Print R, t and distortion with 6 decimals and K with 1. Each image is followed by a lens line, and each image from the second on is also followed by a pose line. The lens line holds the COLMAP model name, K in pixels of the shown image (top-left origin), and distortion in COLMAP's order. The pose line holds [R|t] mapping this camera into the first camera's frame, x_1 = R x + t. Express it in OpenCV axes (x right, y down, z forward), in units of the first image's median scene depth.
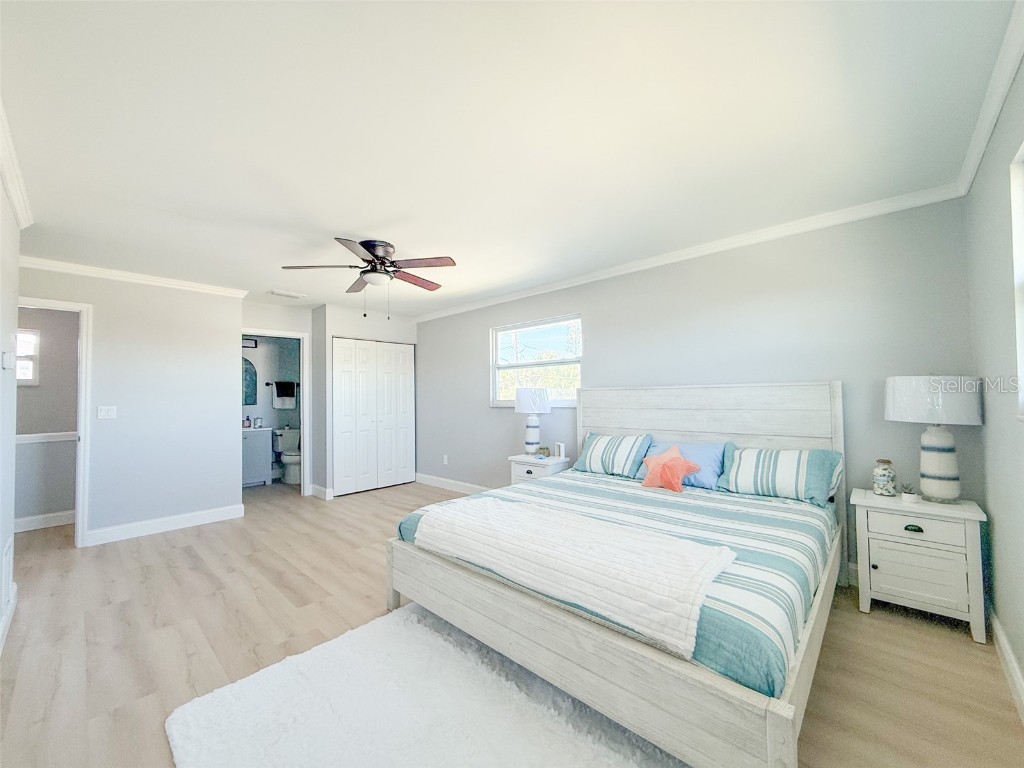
lens RADIAL K [[405.1, 0, 512.0], [0, 405.1, 384.0], [0, 0, 1]] dist [-0.001389, 0.000002]
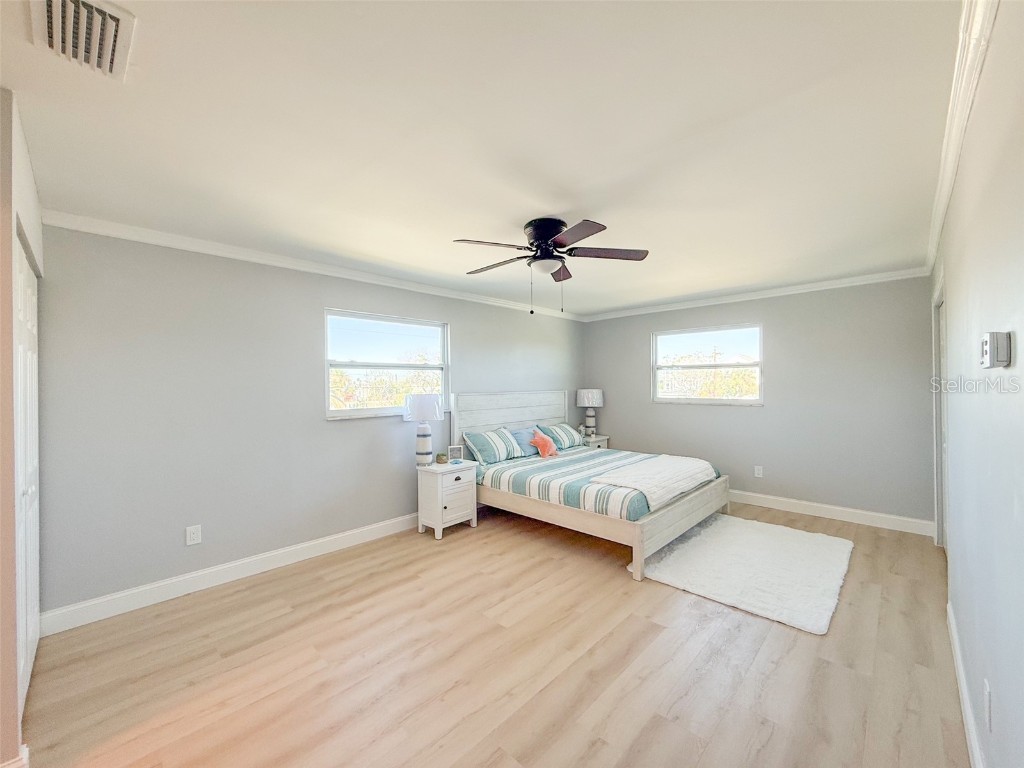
lens RADIAL K [[405.1, 0, 512.0], [0, 405.1, 384.0], [0, 0, 1]] dist [-0.001389, 0.000002]
pose [[0.021558, 0.018520, 0.999596, -1.140203], [-0.017685, 0.999679, -0.018140, 0.002652], [-0.999611, -0.017287, 0.021878, 1.025470]]
